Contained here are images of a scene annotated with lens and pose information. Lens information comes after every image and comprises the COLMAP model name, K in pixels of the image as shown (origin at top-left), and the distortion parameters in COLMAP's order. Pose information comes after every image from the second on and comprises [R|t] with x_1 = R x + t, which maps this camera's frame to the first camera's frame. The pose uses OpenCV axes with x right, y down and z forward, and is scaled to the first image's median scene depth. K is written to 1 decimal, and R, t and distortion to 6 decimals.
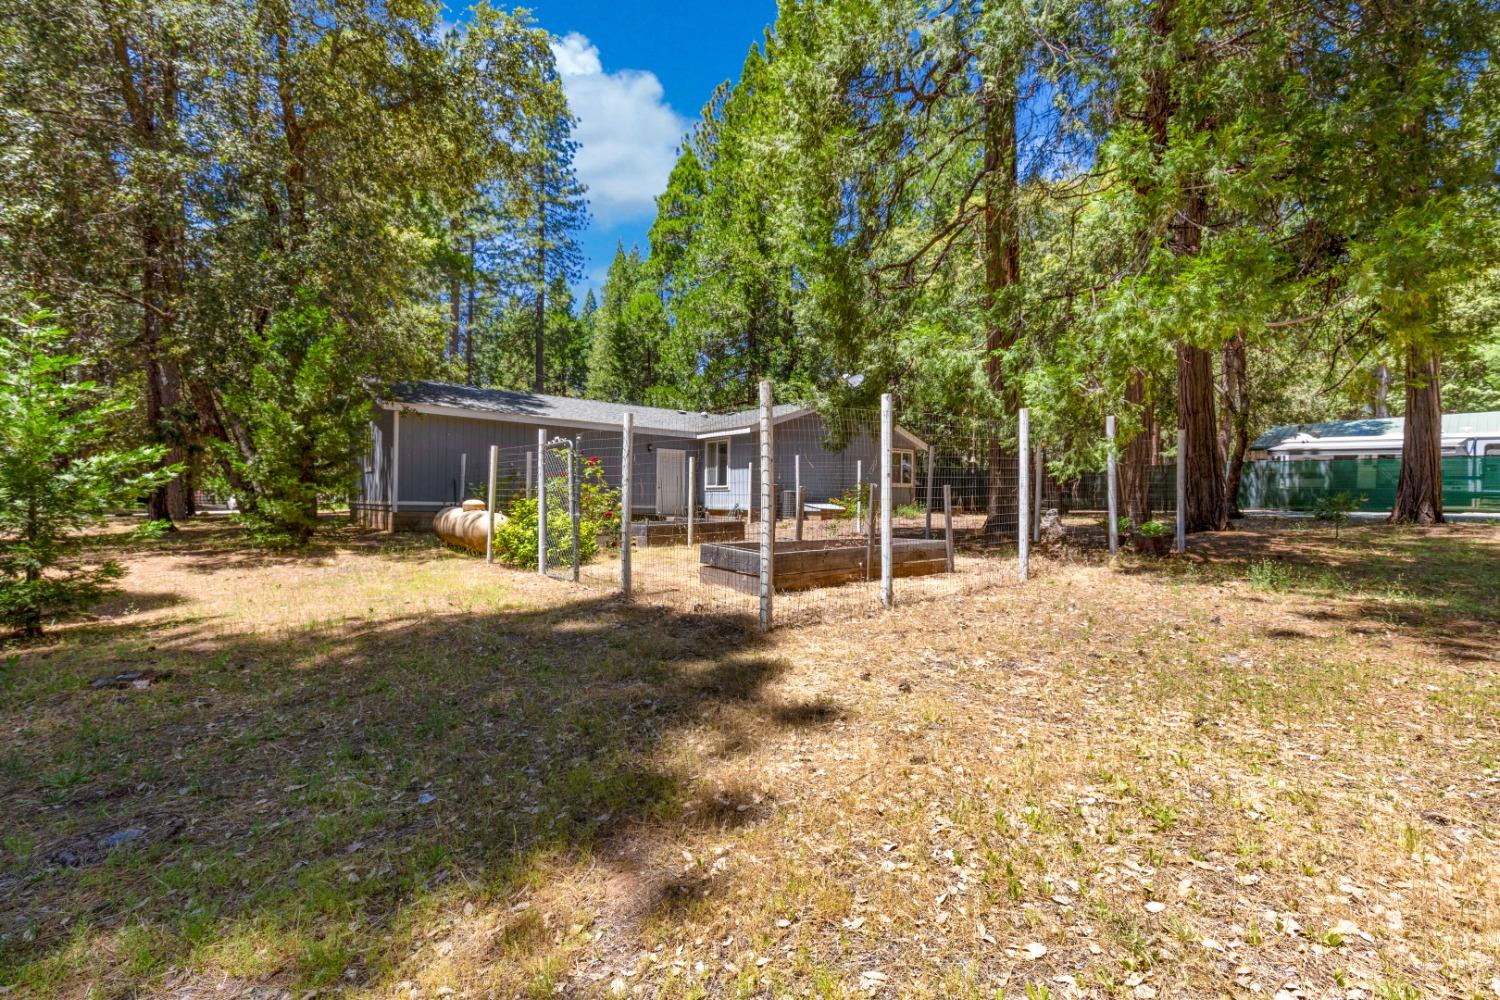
lens RADIAL K [[698.3, 0, 749.5], [0, 698.3, 502.2], [0, 0, 1]] dist [0.002007, -0.000628]
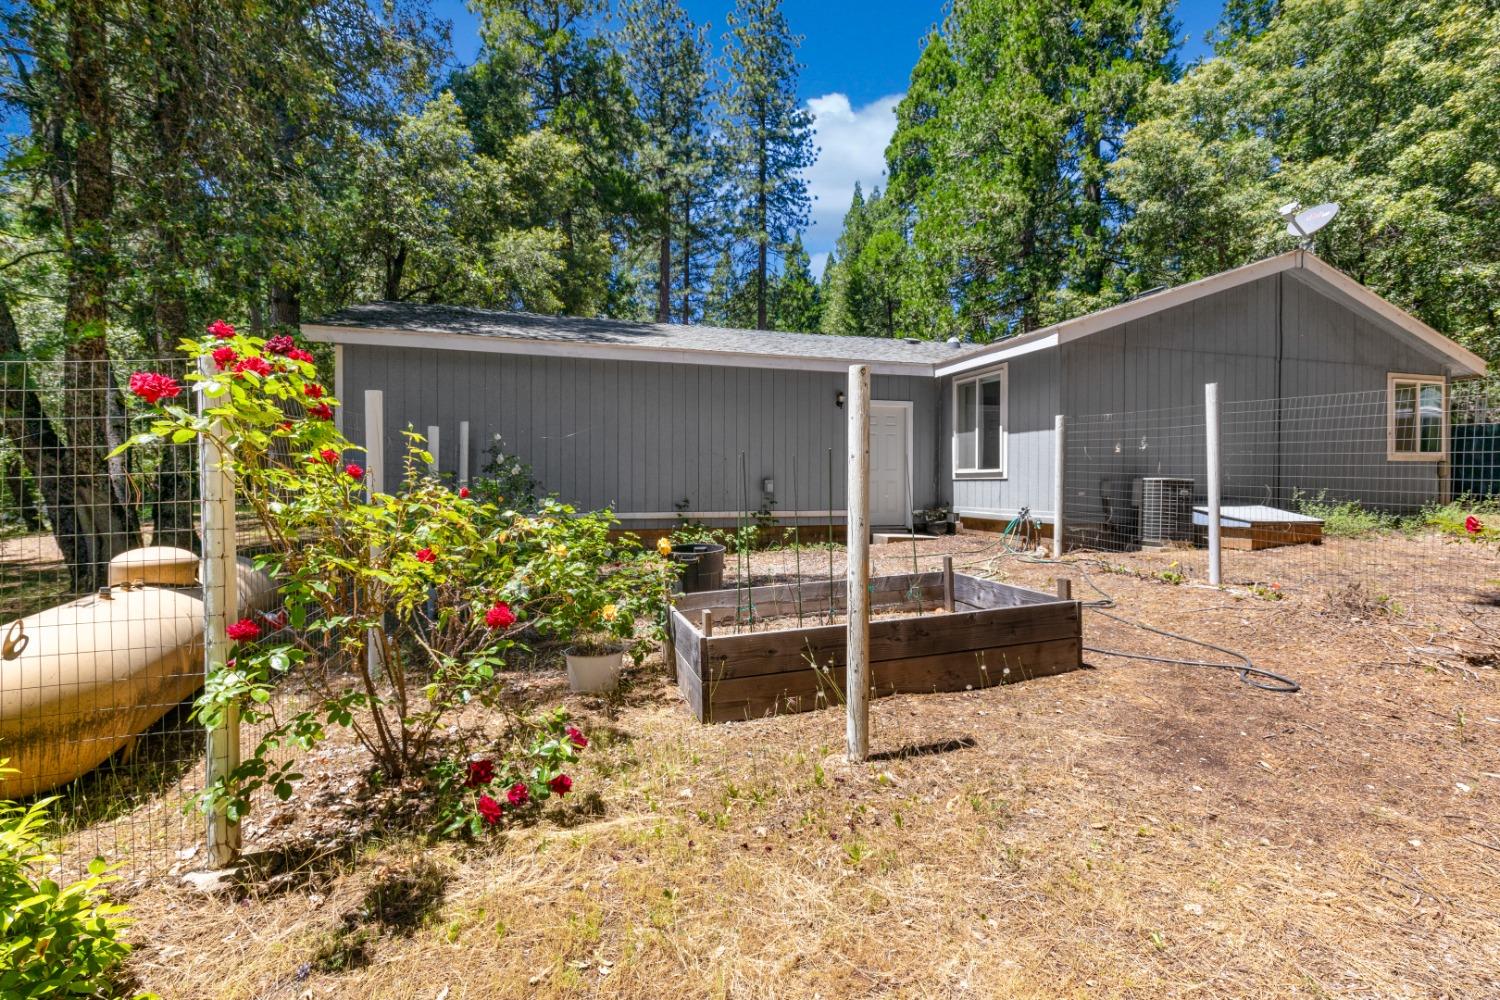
lens RADIAL K [[698.3, 0, 744.0], [0, 698.3, 493.2], [0, 0, 1]] dist [0.002007, -0.000628]
pose [[0.931795, -0.009995, -0.362846, -0.012760], [0.016184, 0.999771, 0.014023, -0.009433], [0.362623, -0.018939, 0.931744, 0.278631]]
